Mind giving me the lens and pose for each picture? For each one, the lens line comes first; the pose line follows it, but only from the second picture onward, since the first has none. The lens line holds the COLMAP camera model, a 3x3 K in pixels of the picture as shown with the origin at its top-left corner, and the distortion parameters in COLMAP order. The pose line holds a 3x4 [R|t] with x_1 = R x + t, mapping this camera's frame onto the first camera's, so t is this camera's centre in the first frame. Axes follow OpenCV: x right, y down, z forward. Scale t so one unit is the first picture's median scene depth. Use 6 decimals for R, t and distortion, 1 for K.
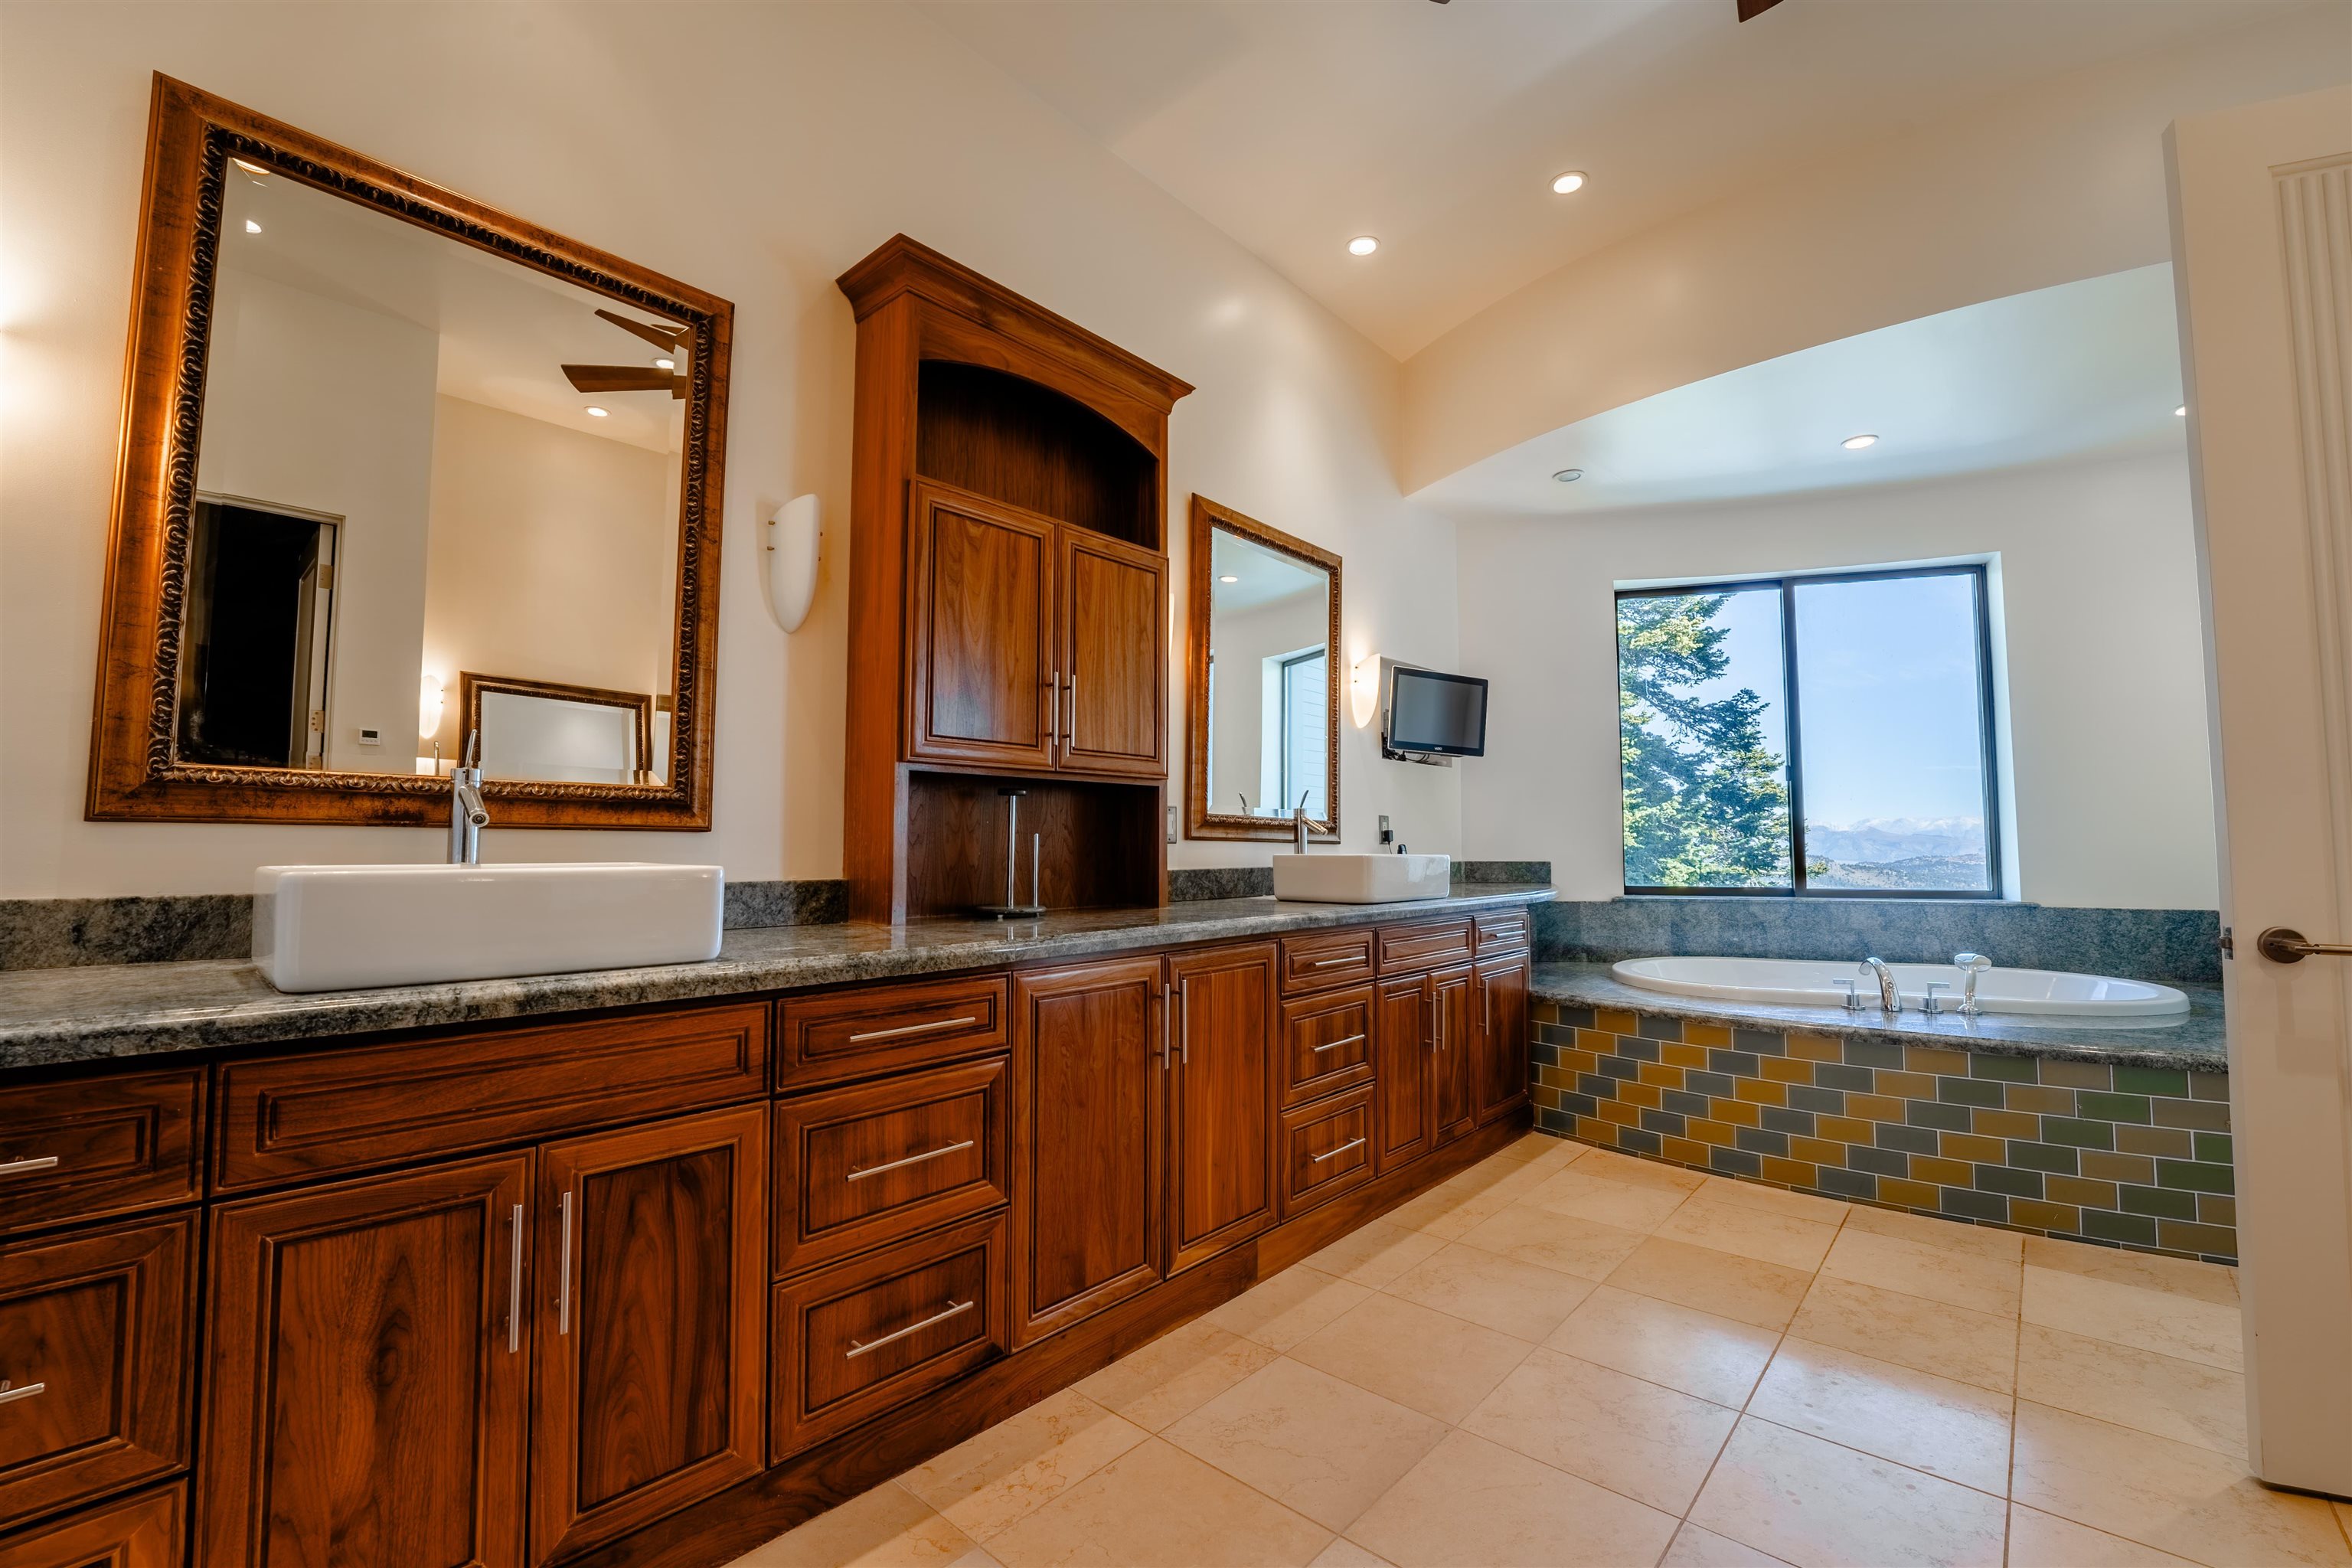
lens RADIAL K [[992.4, 0, 1176.0], [0, 992.4, 784.0], [0, 0, 1]] dist [-0.026366, 0.000230]
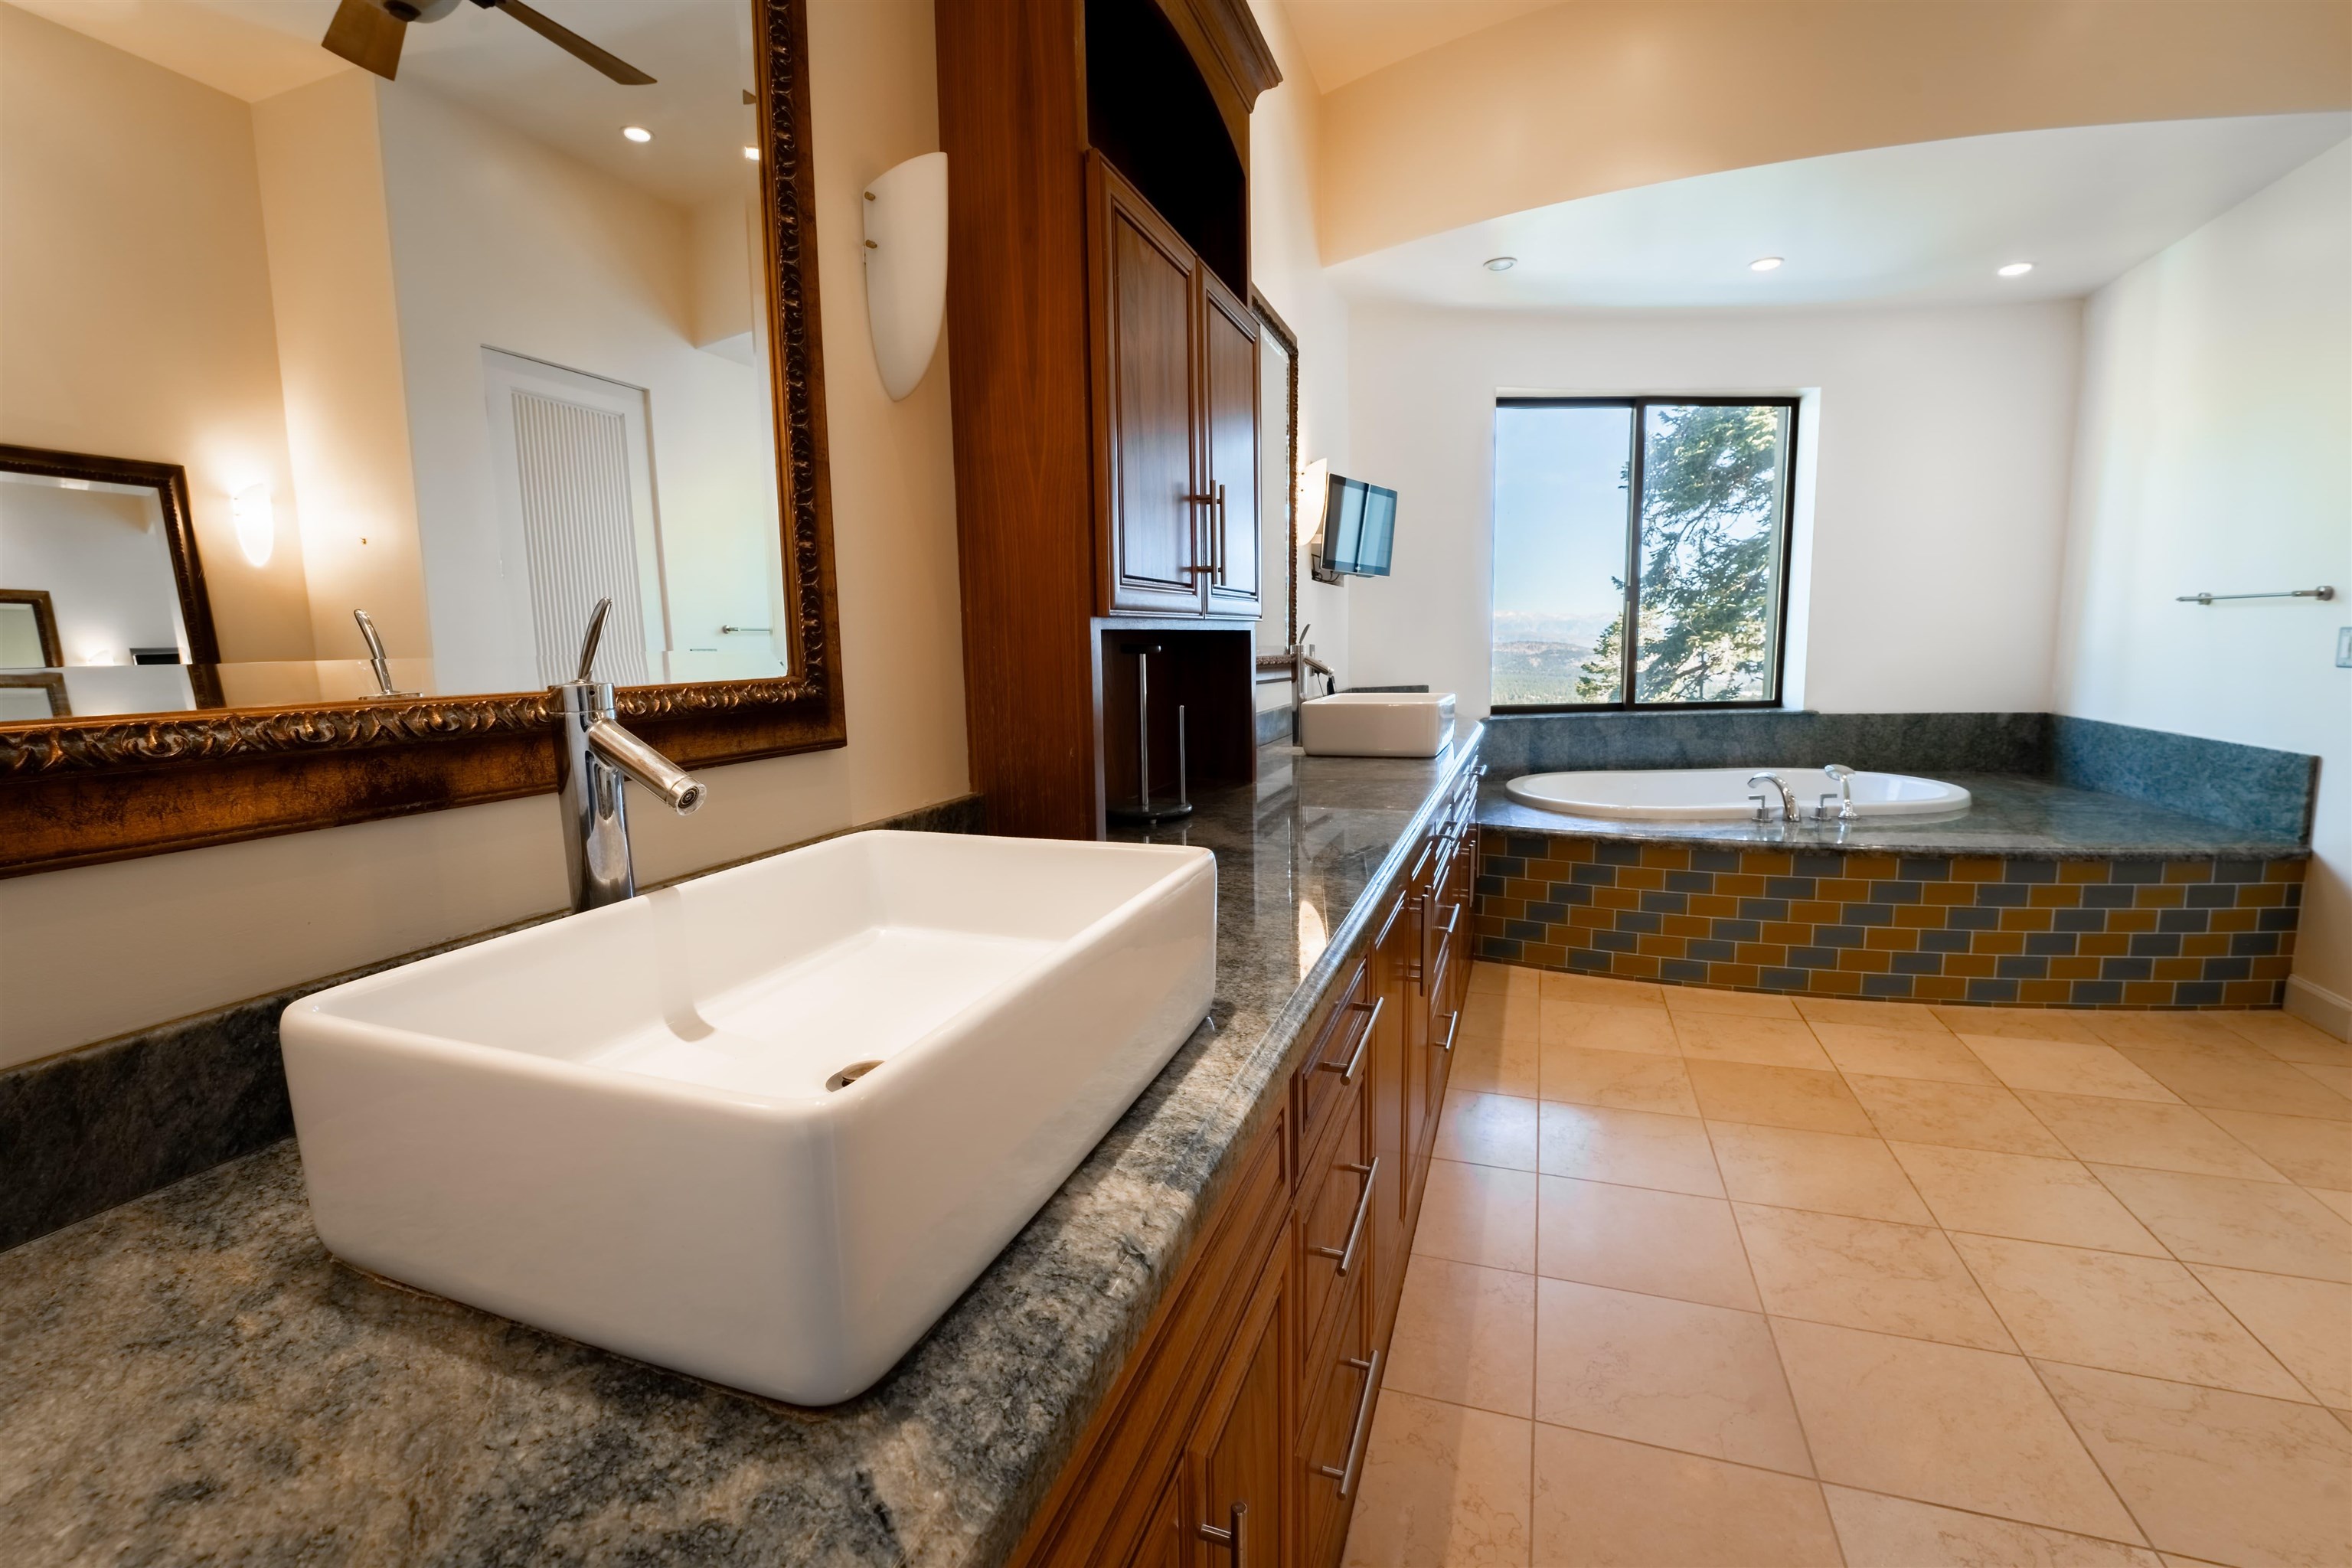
lens RADIAL K [[1015.4, 0, 1176.0], [0, 1015.4, 784.0], [0, 0, 1]] dist [-0.031537, 0.000752]
pose [[0.925205, -0.073843, 0.372213, -0.311812], [-0.000918, 0.980445, 0.196792, -0.029893], [-0.379467, -0.182414, 0.907045, 0.223107]]
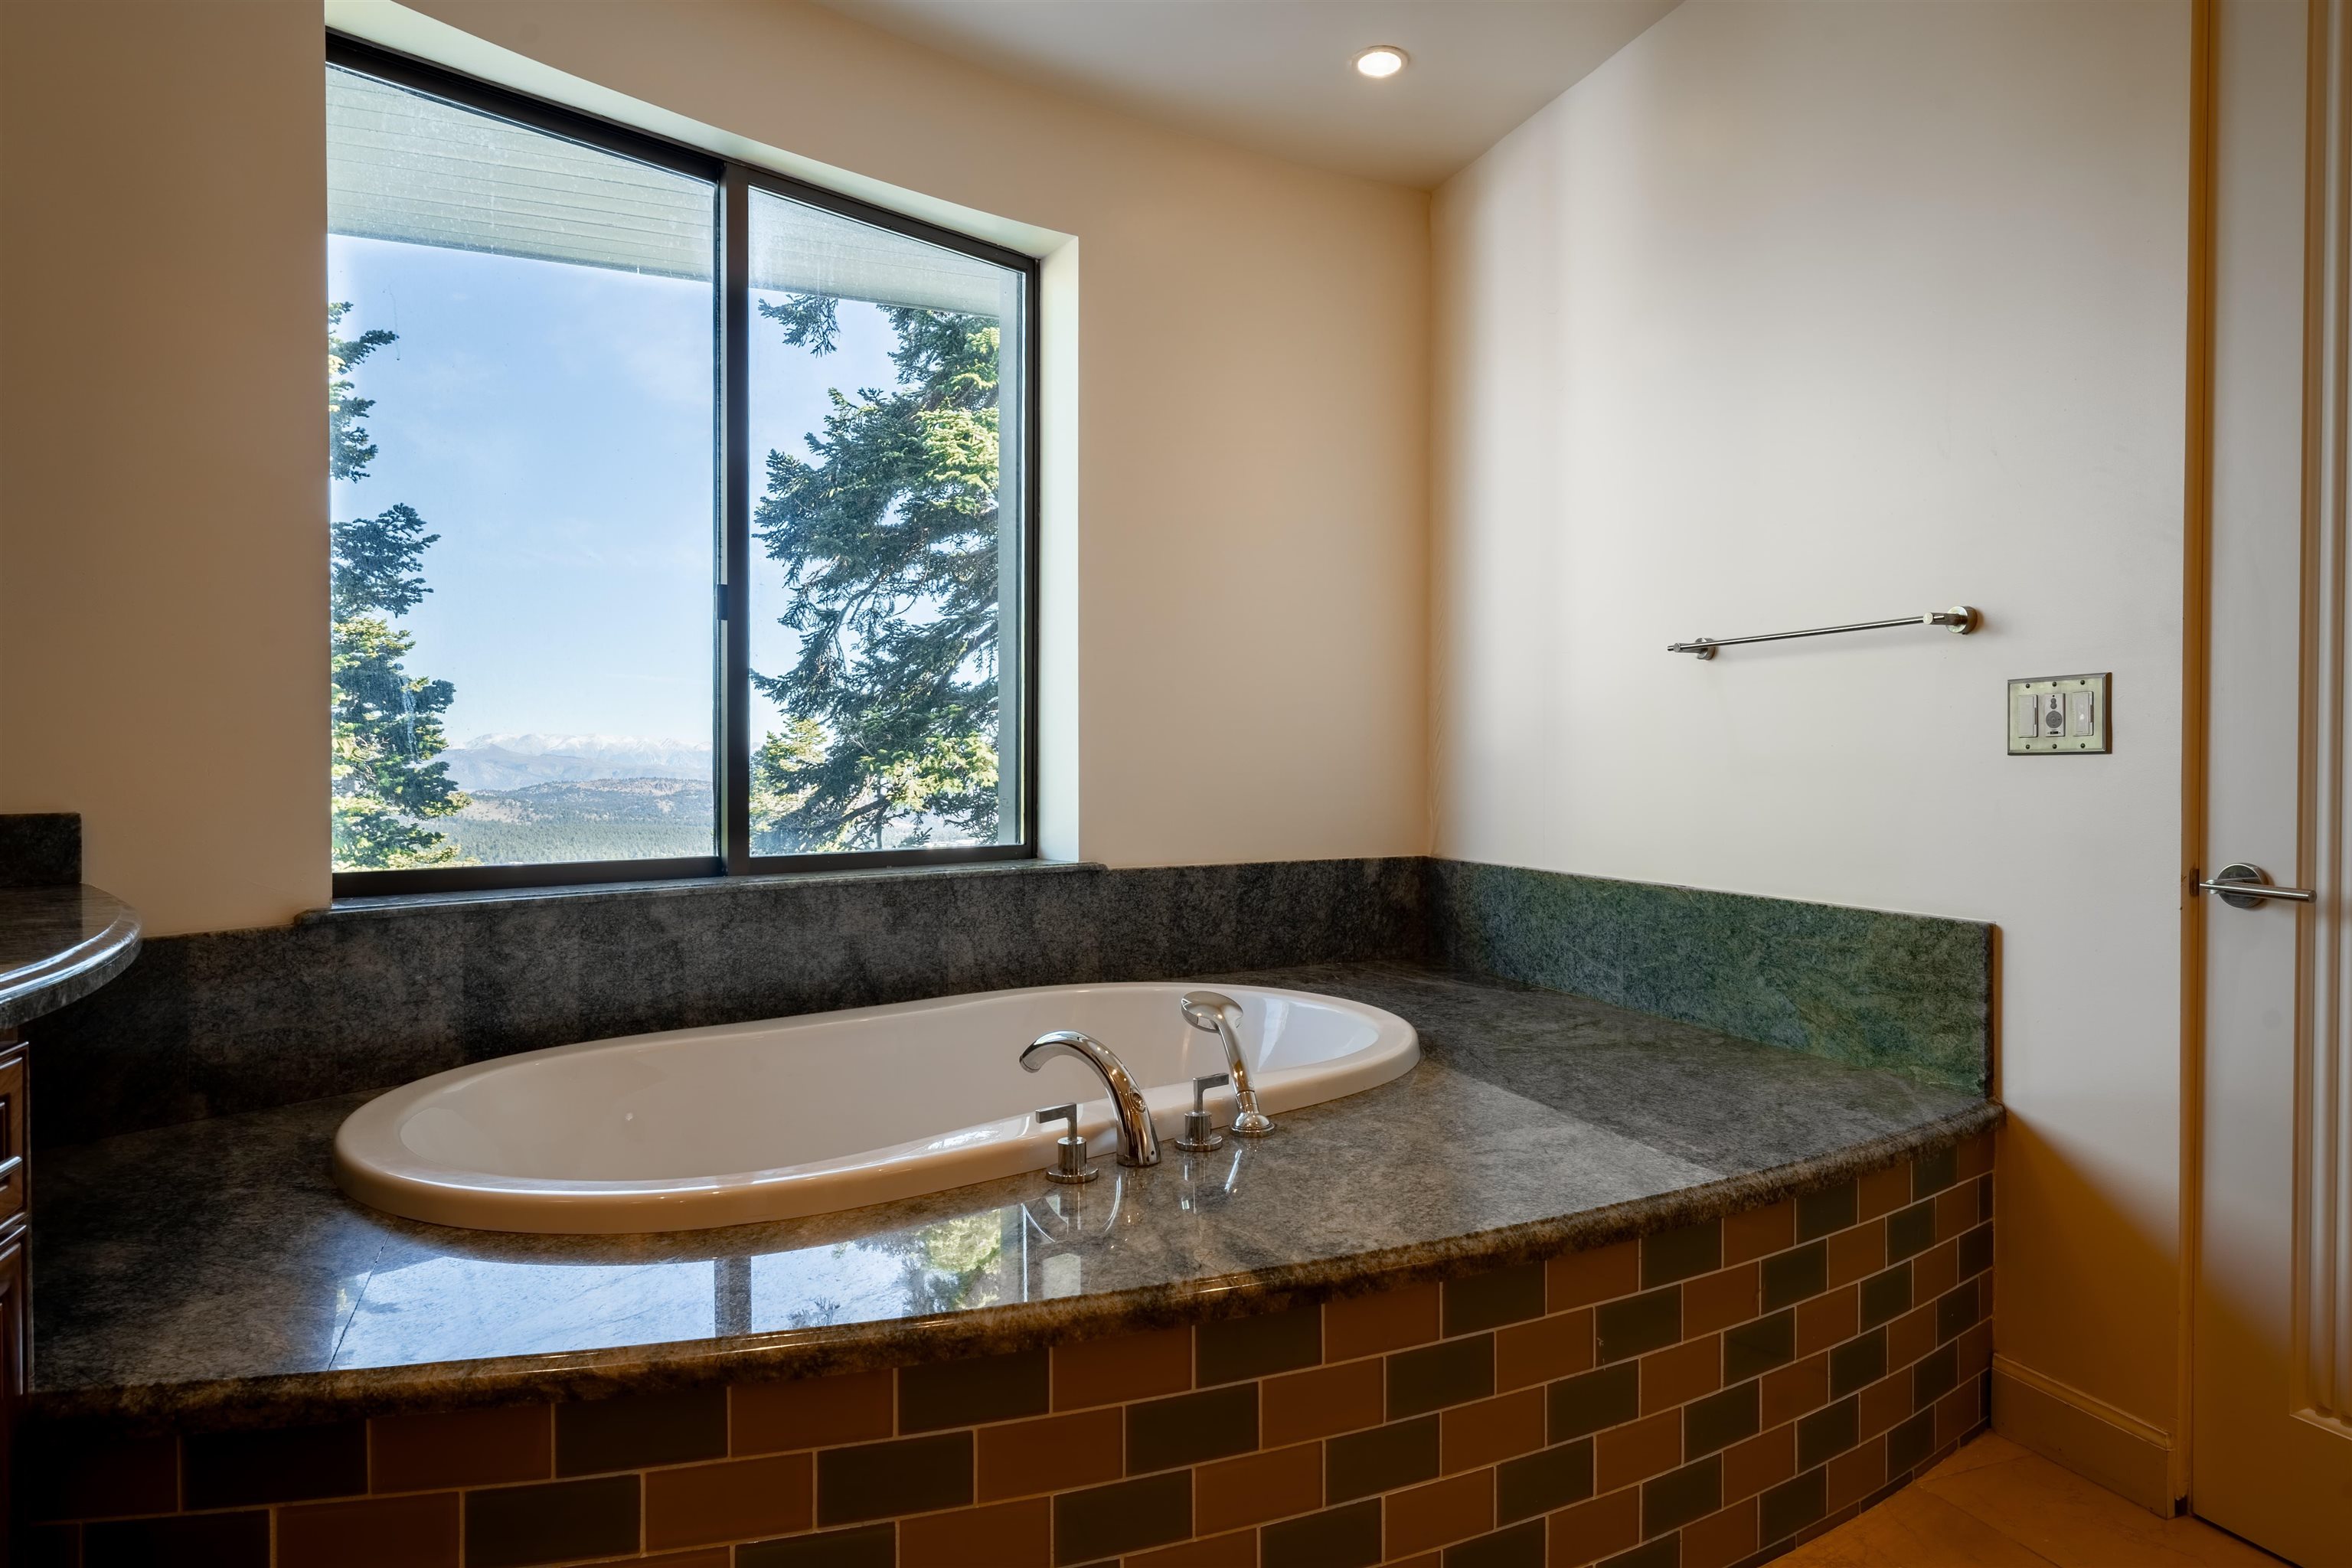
lens RADIAL K [[1363.1, 0, 1176.0], [0, 1363.1, 784.0], [0, 0, 1]] dist [0.030772, -0.000214]
pose [[0.468468, -0.011206, 0.883409, 0.215340], [-0.054029, 0.997685, 0.041307, 0.045067], [-0.881827, -0.067080, 0.466778, 0.676621]]
